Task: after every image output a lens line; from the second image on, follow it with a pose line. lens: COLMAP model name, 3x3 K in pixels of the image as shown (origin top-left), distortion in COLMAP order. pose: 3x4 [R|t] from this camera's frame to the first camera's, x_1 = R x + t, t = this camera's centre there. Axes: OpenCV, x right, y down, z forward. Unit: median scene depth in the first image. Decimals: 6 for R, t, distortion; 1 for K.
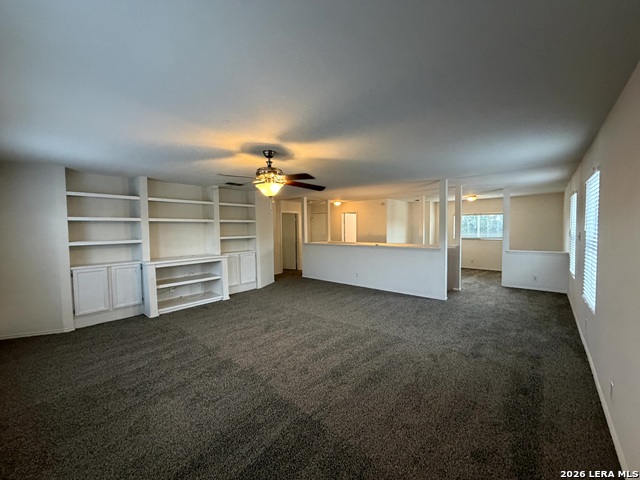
lens RADIAL K [[258.1, 0, 317.7], [0, 258.1, 242.5], [0, 0, 1]] dist [0.002256, 0.000721]
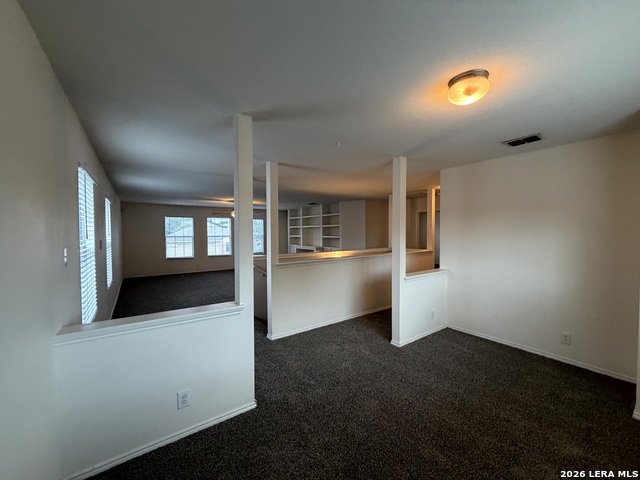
lens RADIAL K [[258.1, 0, 320.7], [0, 258.1, 240.9], [0, 0, 1]] dist [0.002256, 0.000721]
pose [[-0.234434, 0.047972, -0.970948, 1.241083], [-0.043889, 0.997241, 0.059868, -0.091598], [0.971141, 0.056649, -0.231681, 1.422052]]
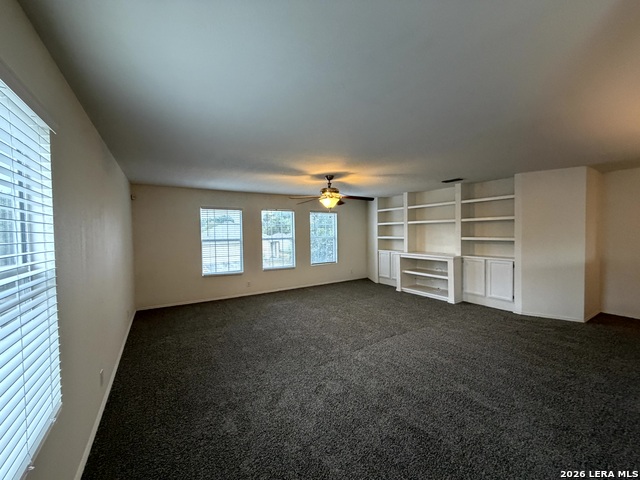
lens RADIAL K [[258.1, 0, 319.0], [0, 258.1, 239.8], [0, 0, 1]] dist [0.002256, 0.000721]
pose [[-0.298616, 0.045877, -0.953270, 0.701606], [-0.033032, 0.997749, 0.058365, -0.052916], [0.953801, 0.048917, -0.296429, 0.819374]]
